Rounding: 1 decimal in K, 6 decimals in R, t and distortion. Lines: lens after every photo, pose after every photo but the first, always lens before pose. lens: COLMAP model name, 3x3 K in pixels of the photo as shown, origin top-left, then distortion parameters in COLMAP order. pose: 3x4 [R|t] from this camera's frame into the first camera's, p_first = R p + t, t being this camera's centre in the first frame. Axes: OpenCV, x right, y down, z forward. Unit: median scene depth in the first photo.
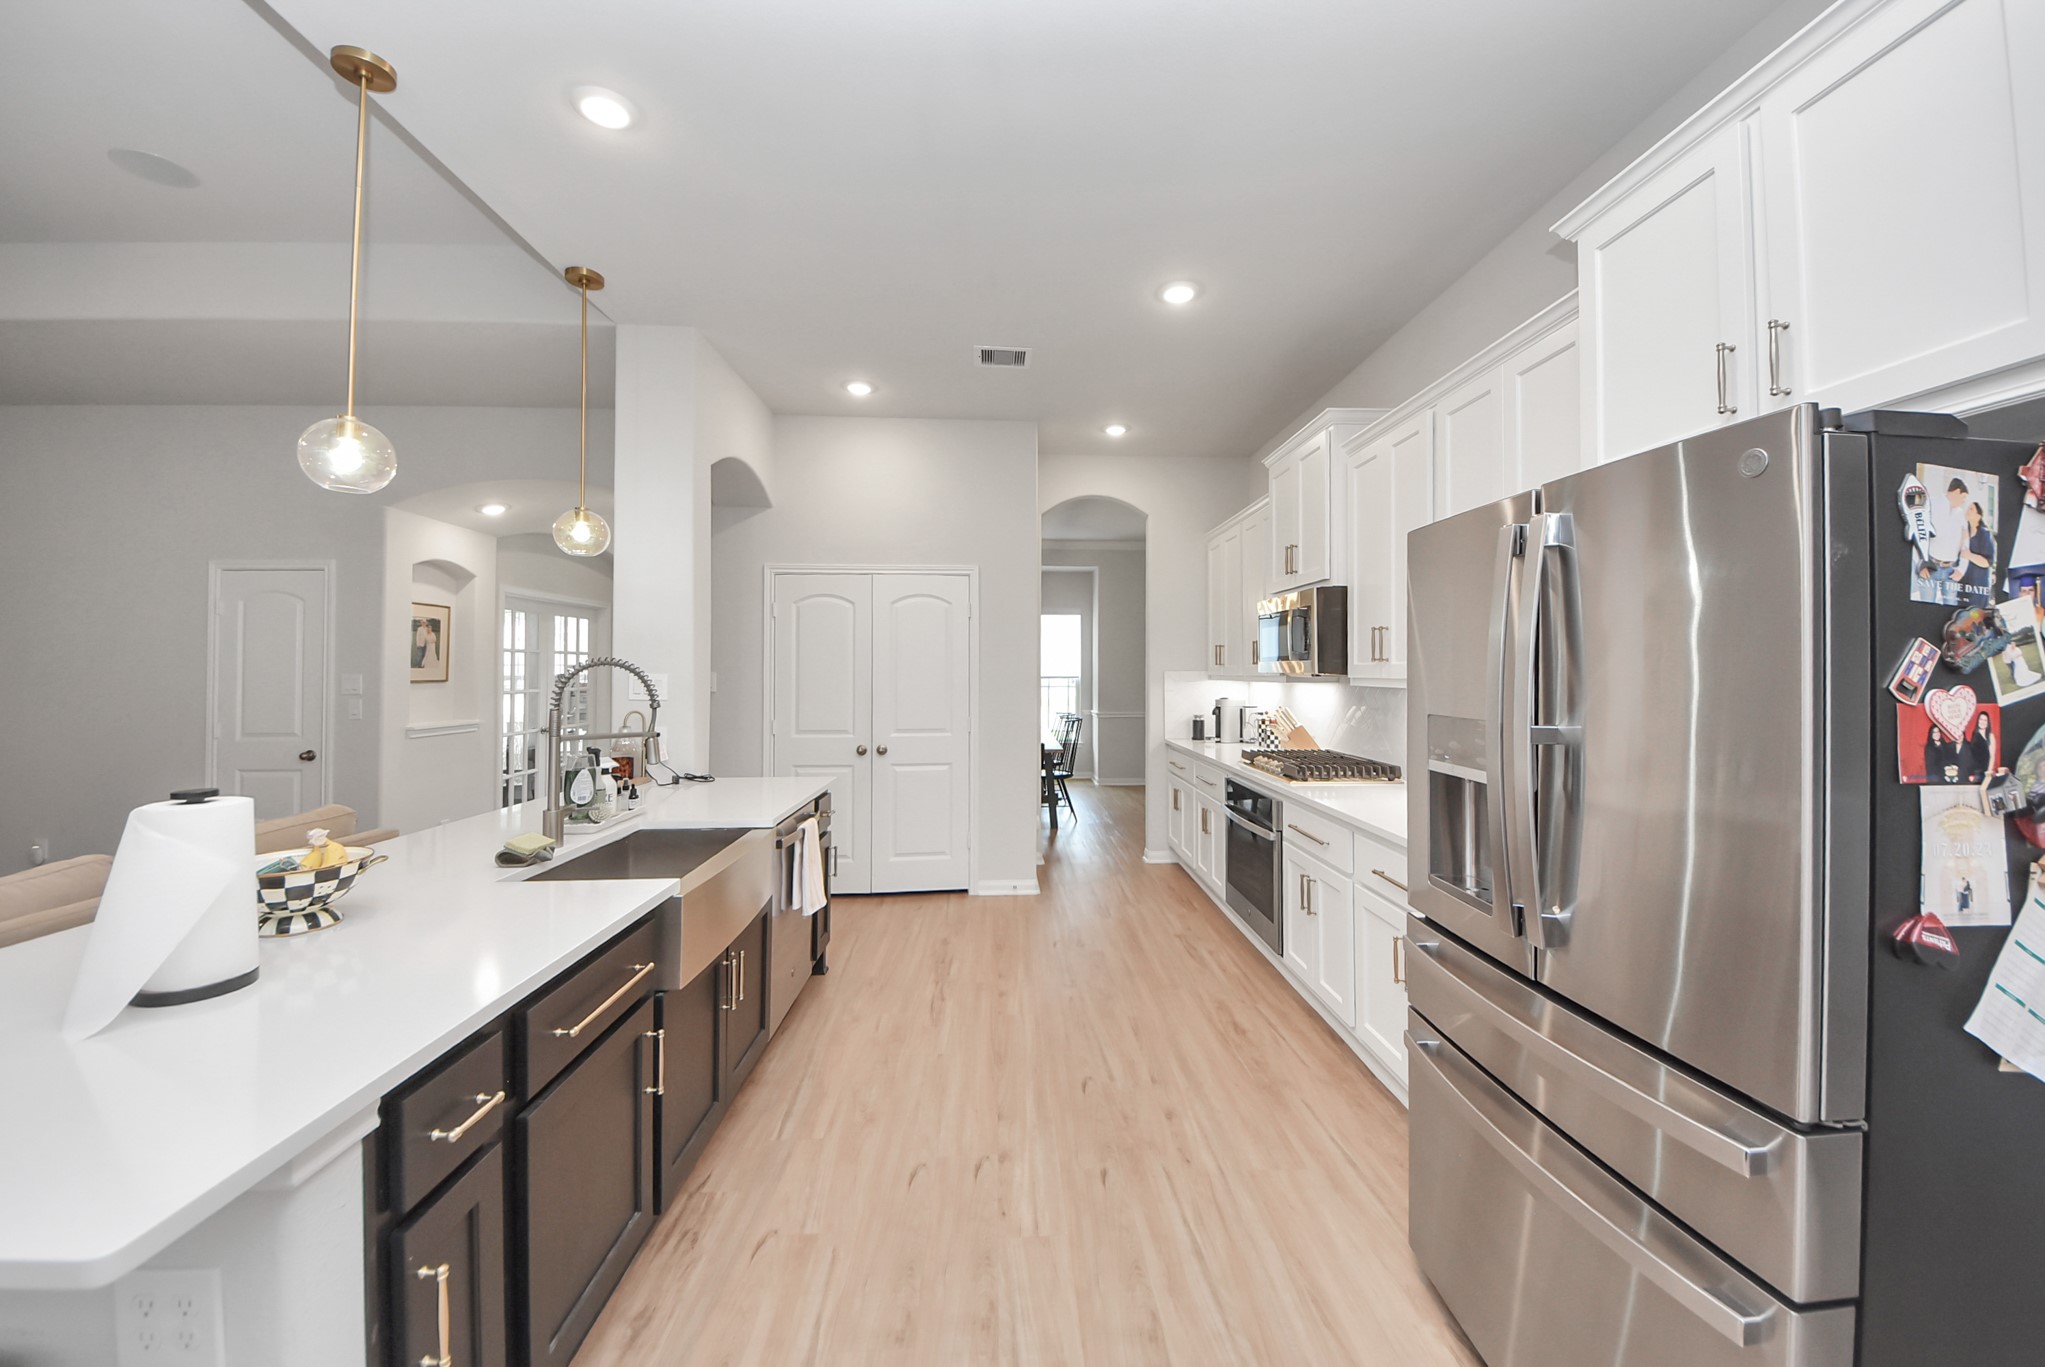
lens RADIAL K [[737.7, 0, 1035.5], [0, 737.7, 668.2], [0, 0, 1]] dist [0.001267, -0.005290]
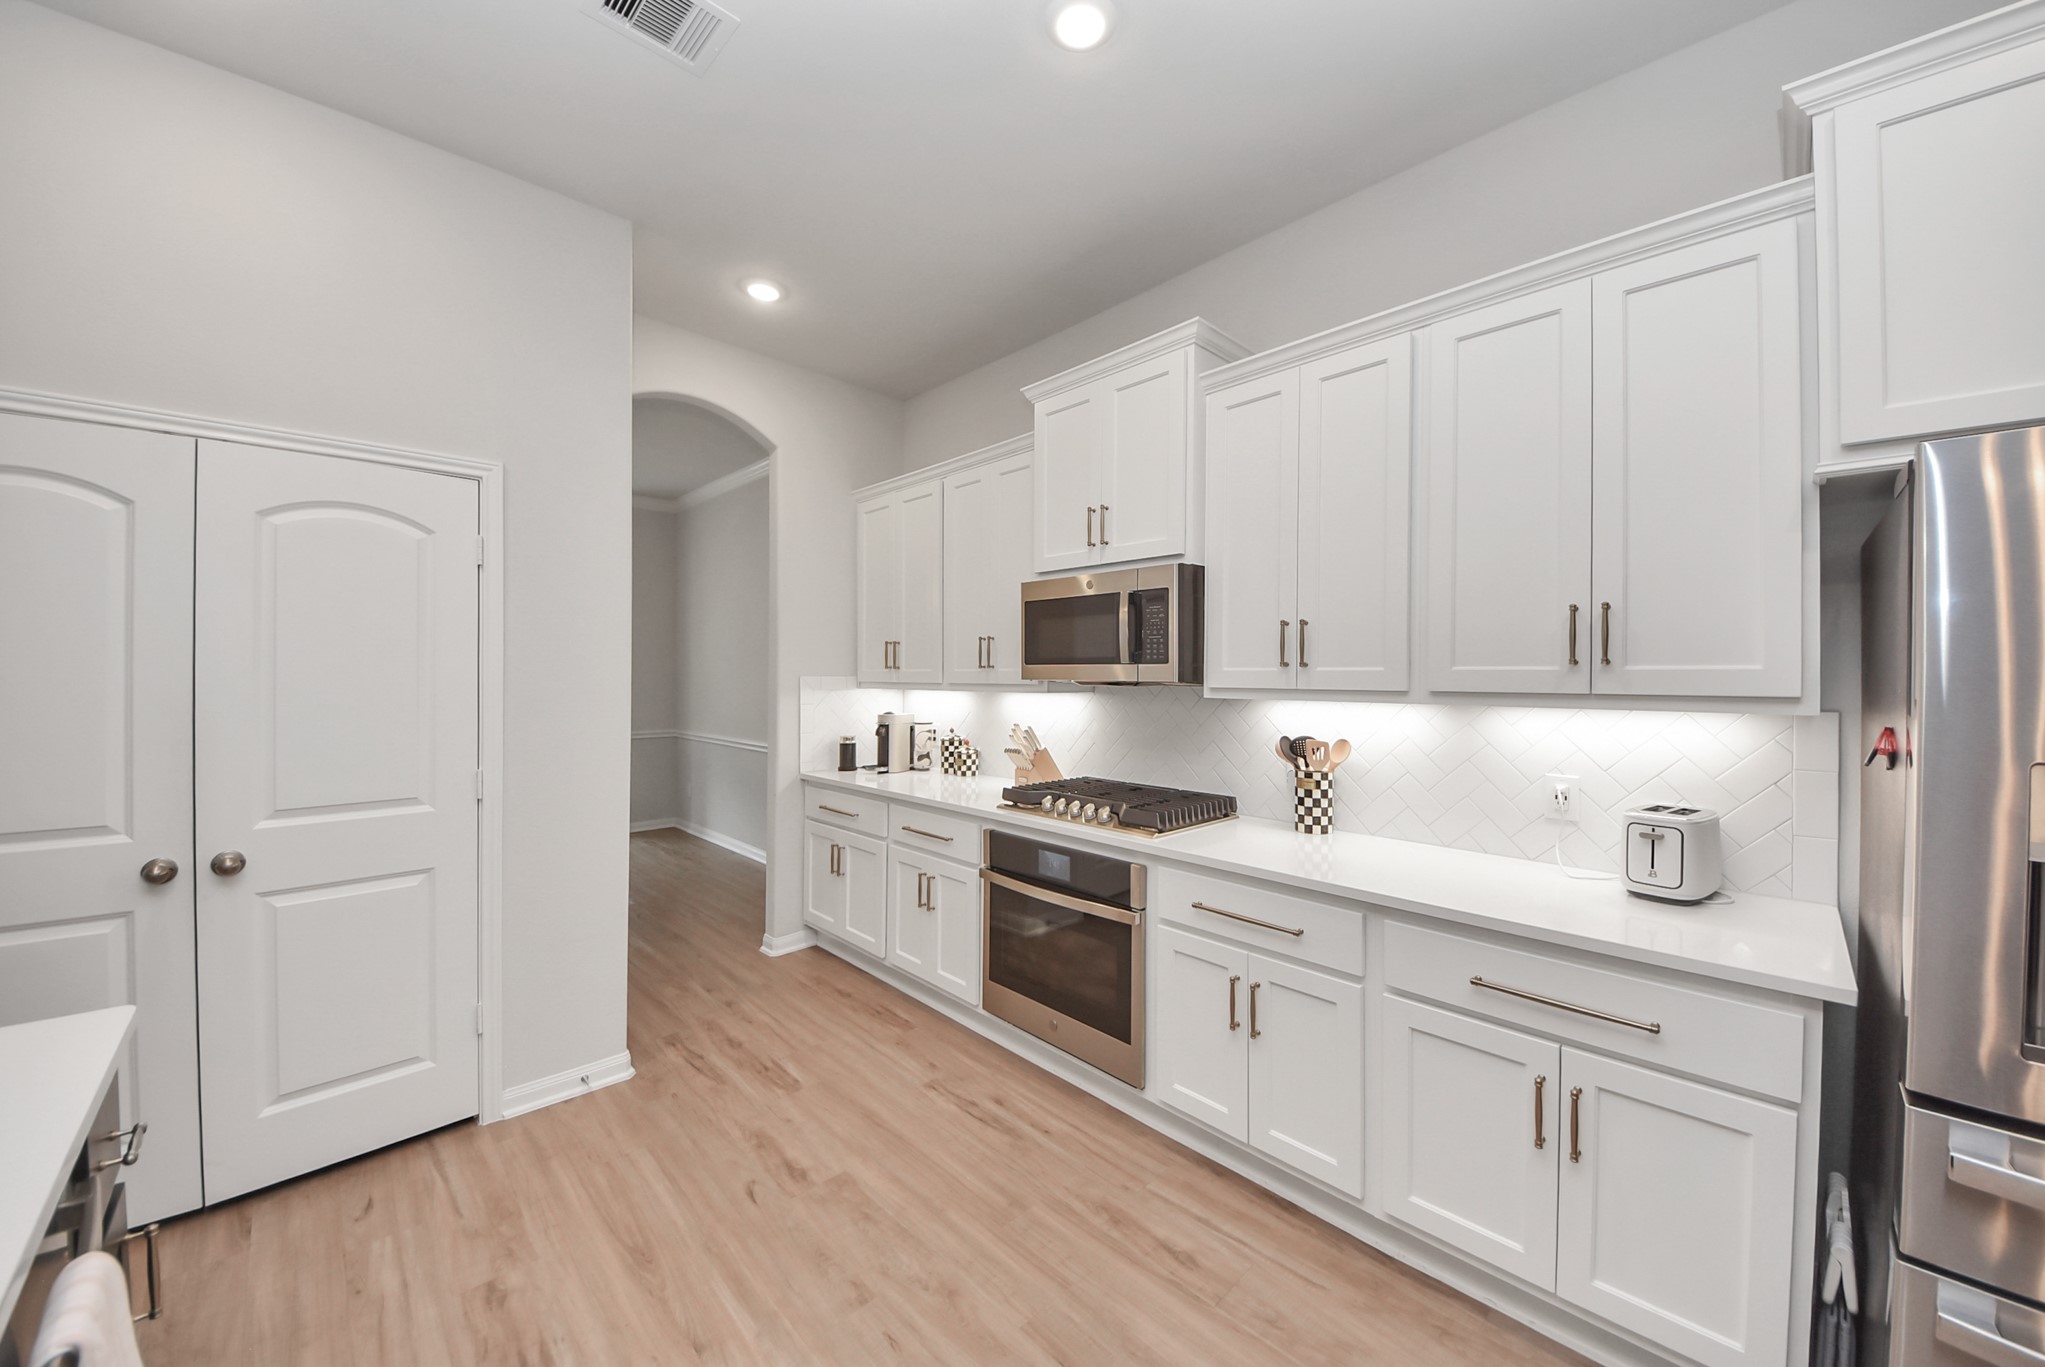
lens RADIAL K [[737.7, 0, 1036.3], [0, 737.7, 674.6], [0, 0, 1]] dist [0.001267, -0.005290]
pose [[0.747391, 0.004512, 0.664369, -0.207180], [-0.007222, 0.999973, 0.001333, 0.000606], [-0.664345, -0.005794, 0.747403, 0.563891]]
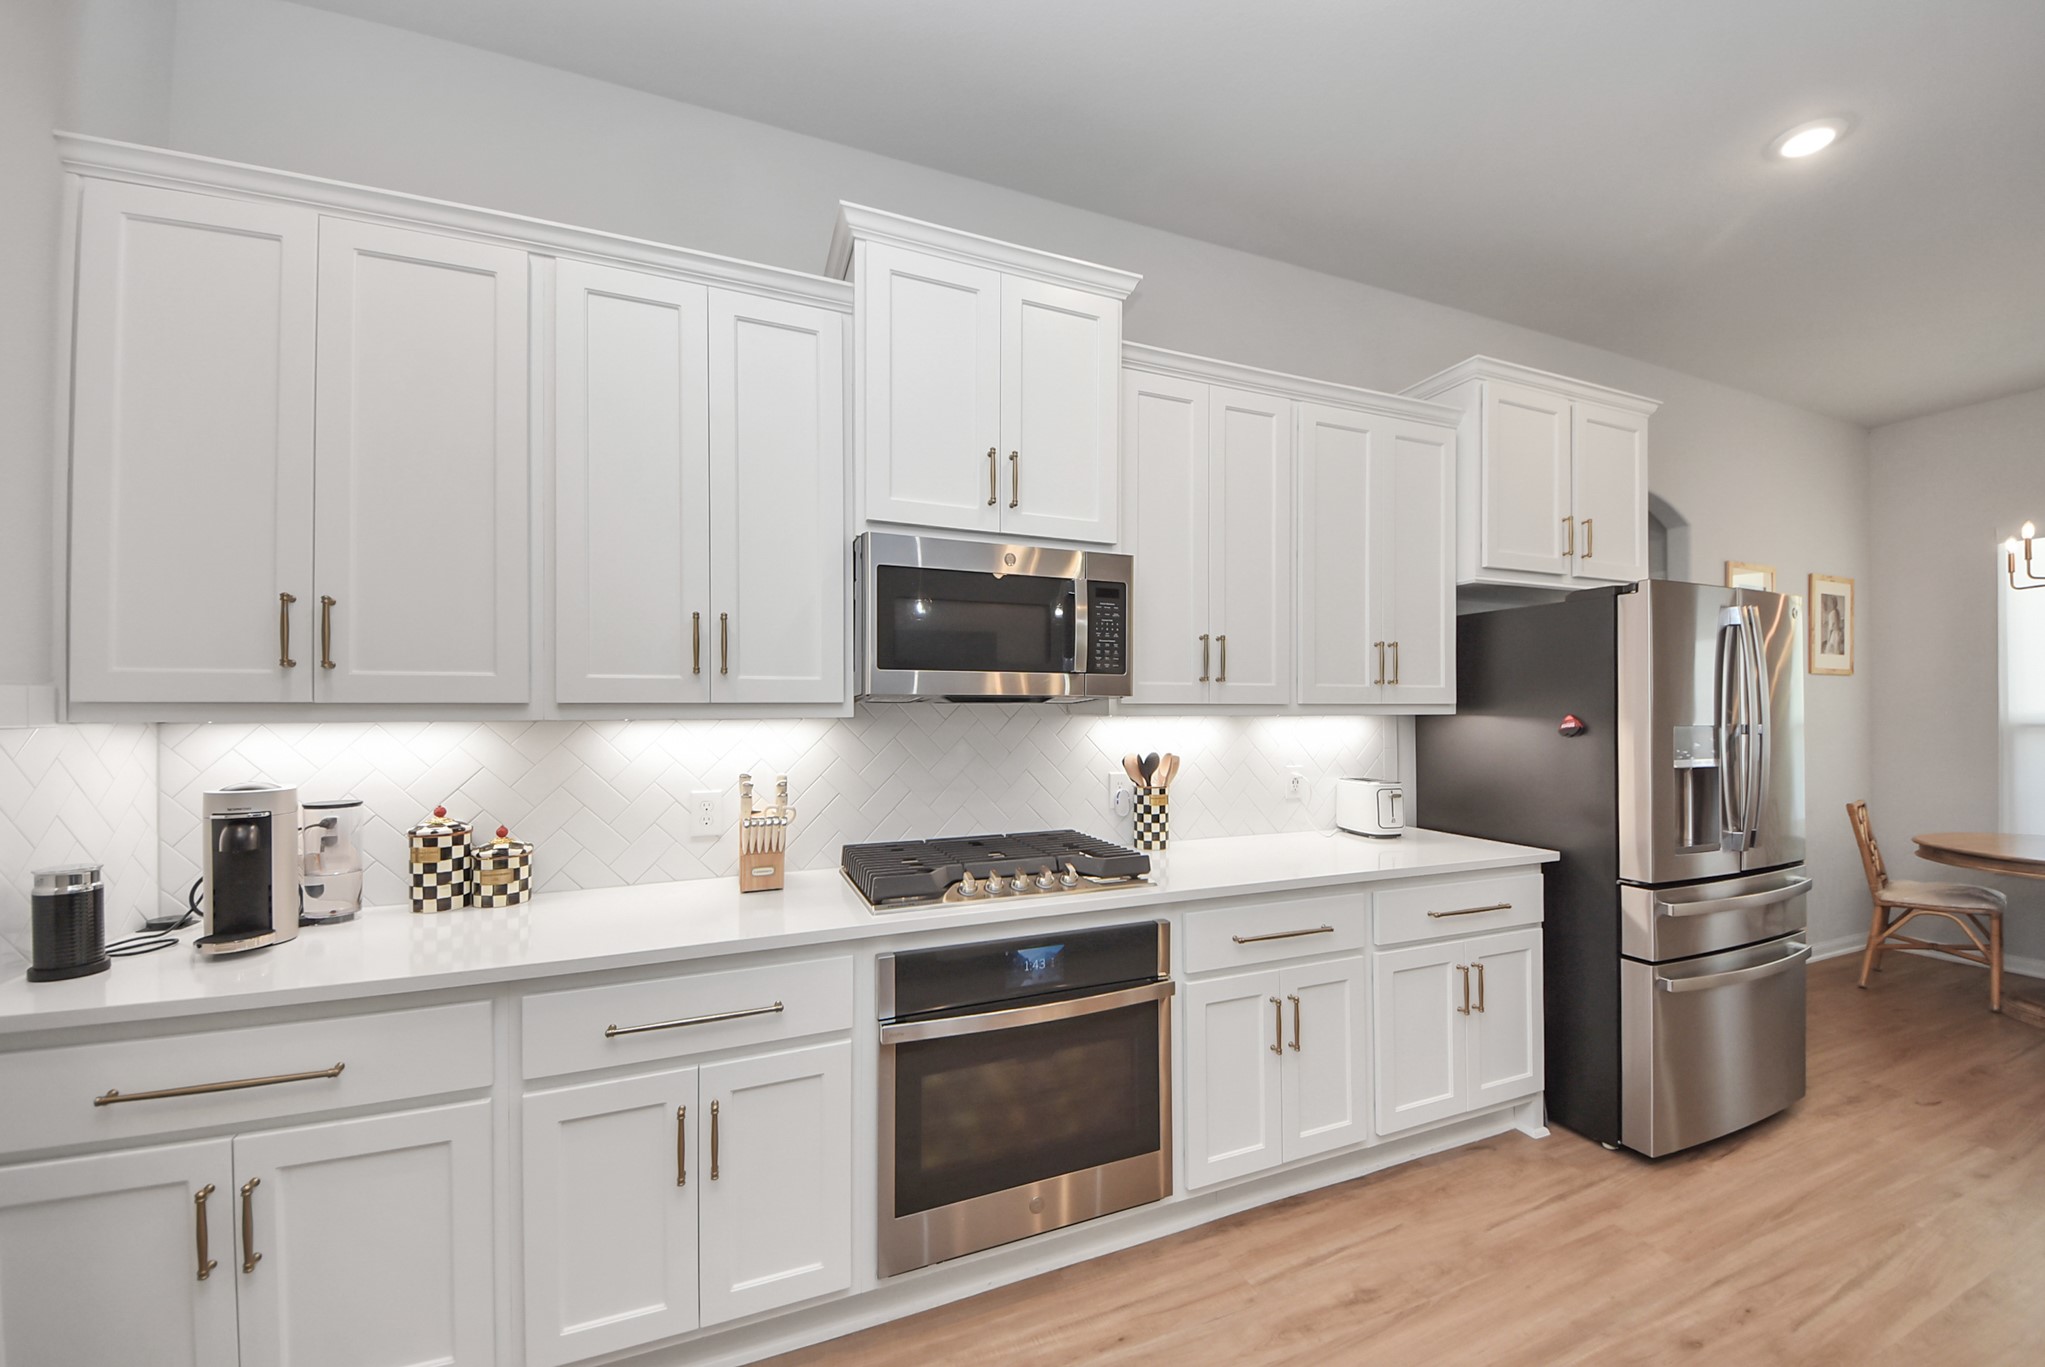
lens RADIAL K [[849.4, 0, 1030.0], [0, 849.4, 679.1], [0, 0, 1]] dist [0.000121, -0.004343]
pose [[-0.366728, 0.009106, 0.930284, -0.241984], [-0.010495, 0.999848, -0.013924, 0.003619], [-0.930269, -0.014870, -0.366577, 1.368716]]
